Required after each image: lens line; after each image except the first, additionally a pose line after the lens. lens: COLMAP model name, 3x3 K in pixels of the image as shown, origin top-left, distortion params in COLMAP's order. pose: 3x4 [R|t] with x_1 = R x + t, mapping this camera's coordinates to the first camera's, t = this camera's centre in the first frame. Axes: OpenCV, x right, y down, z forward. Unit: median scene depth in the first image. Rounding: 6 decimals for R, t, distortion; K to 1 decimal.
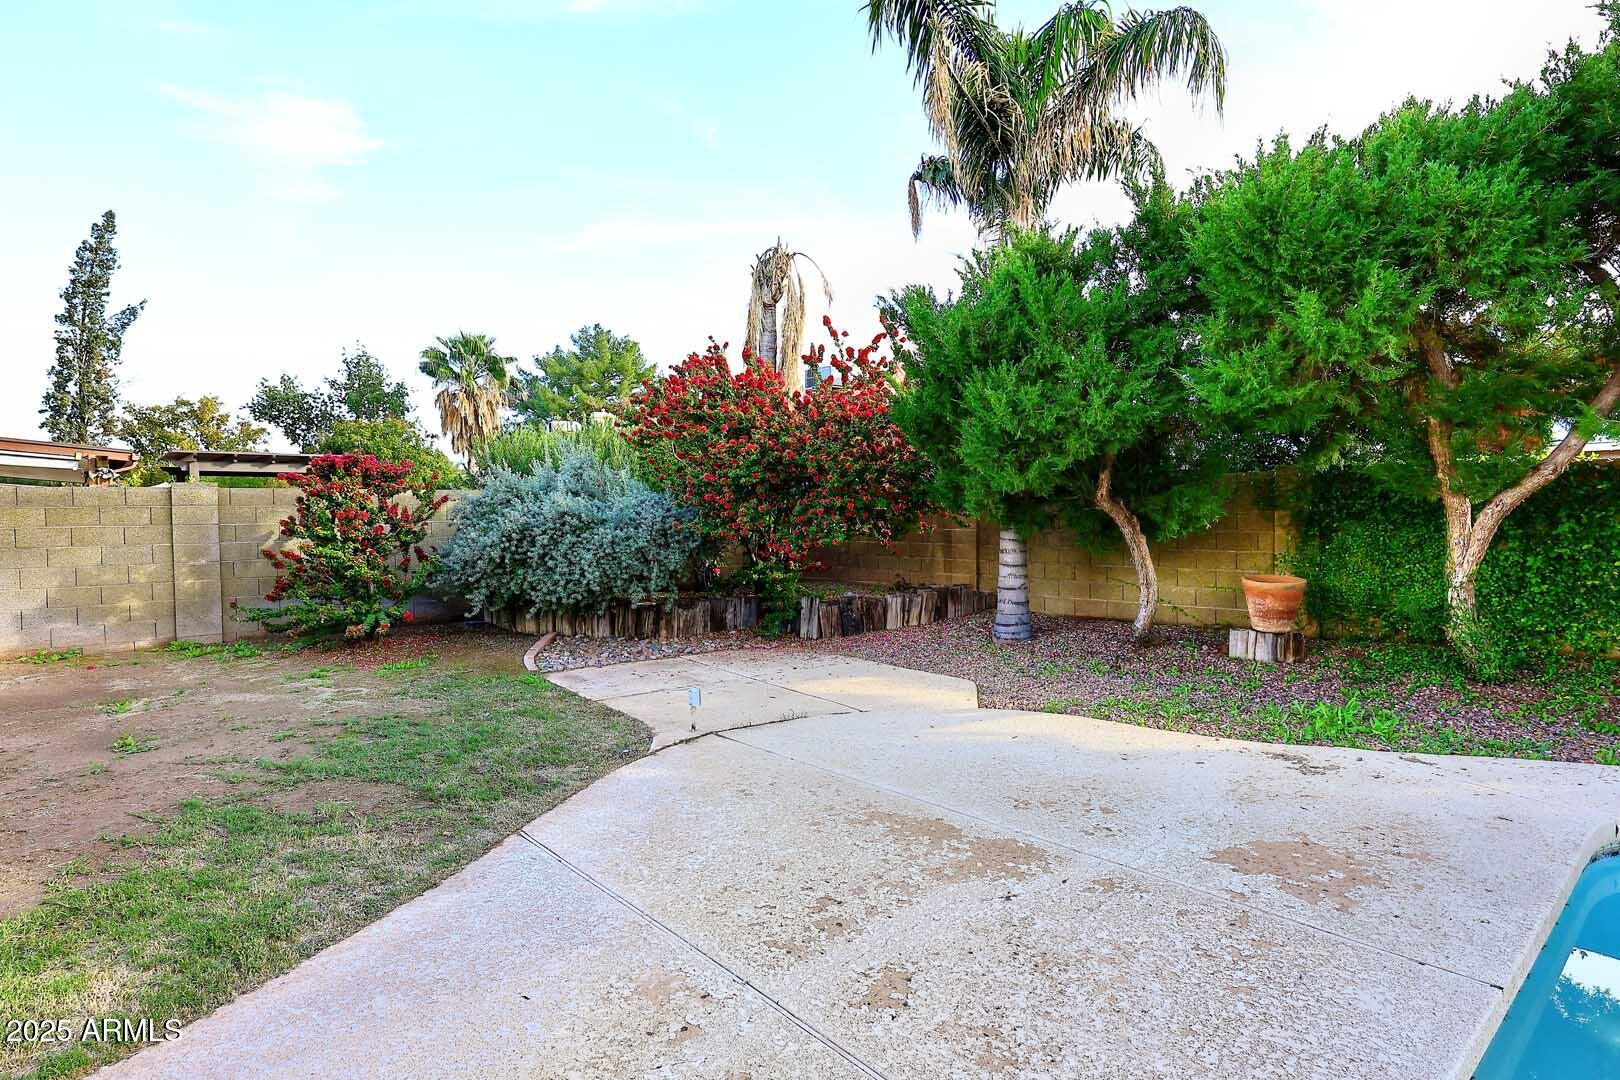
lens RADIAL K [[835.4, 0, 823.3], [0, 835.4, 544.0], [0, 0, 1]] dist [-0.011800, 0.000944]
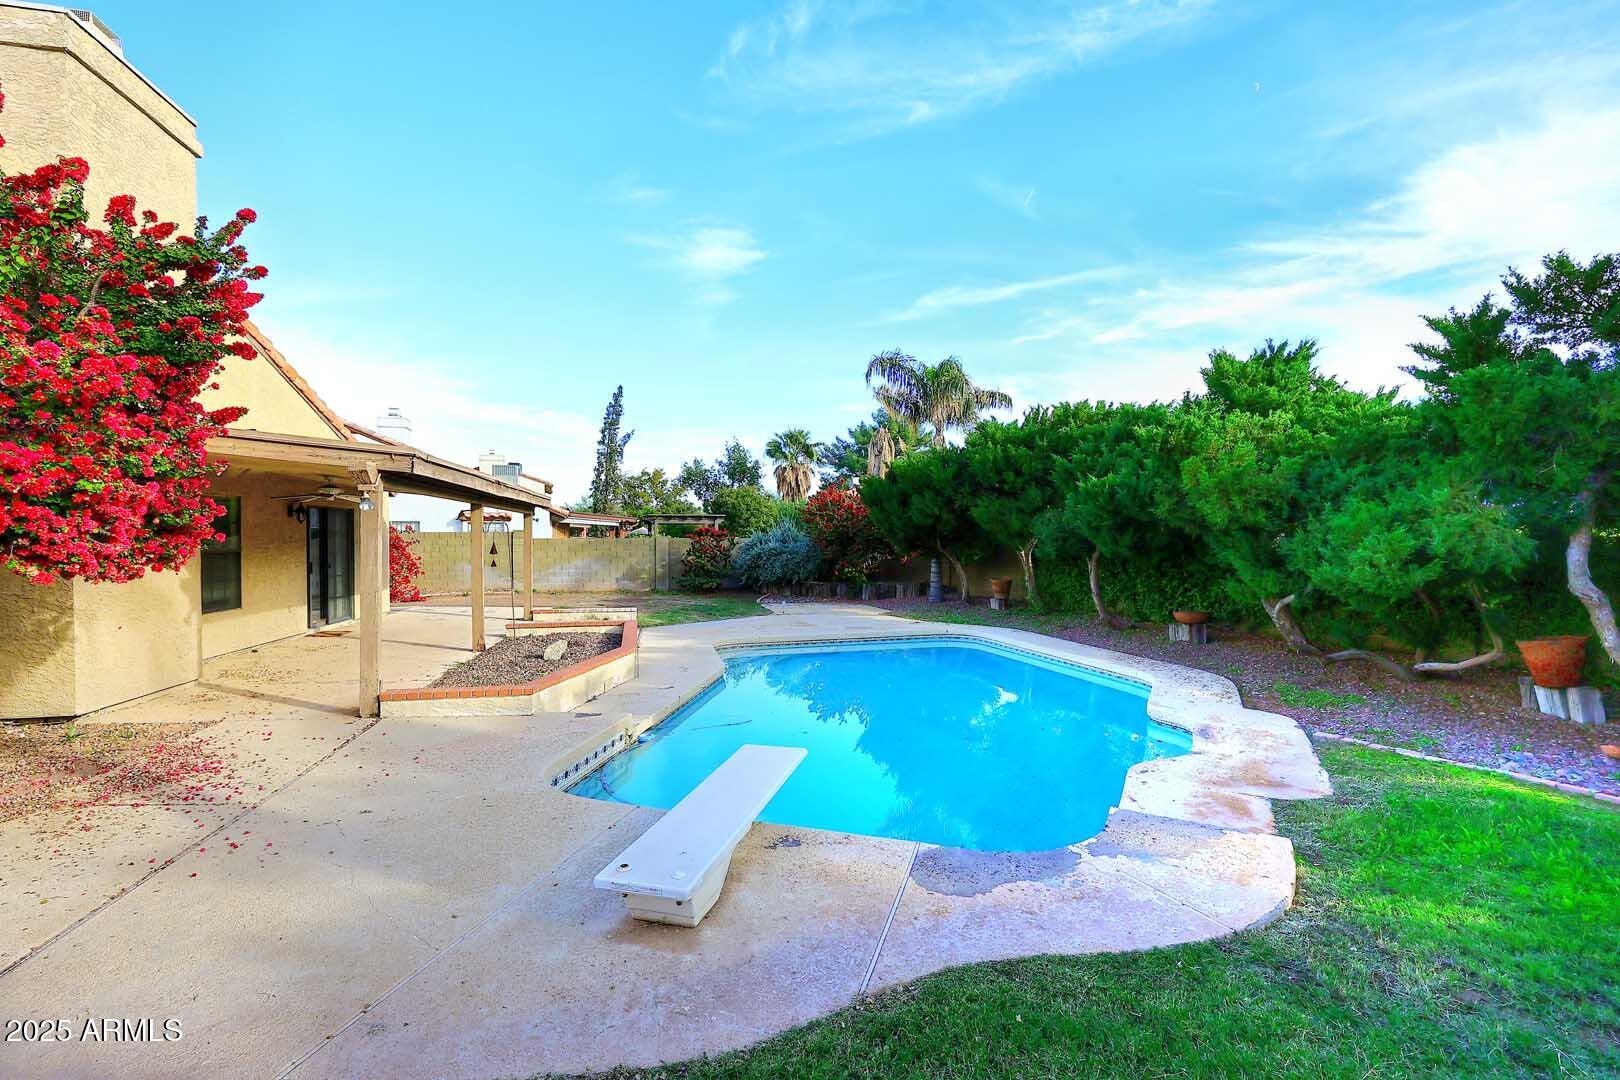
lens RADIAL K [[752.3, 0, 804.6], [0, 752.3, 540.8], [0, 0, 1]] dist [-0.002831, -0.000049]
pose [[0.907007, 0.011402, -0.420960, 0.218736], [-0.024527, 0.999367, -0.025777, -0.000580], [0.420400, 0.033705, 0.906713, -0.320342]]
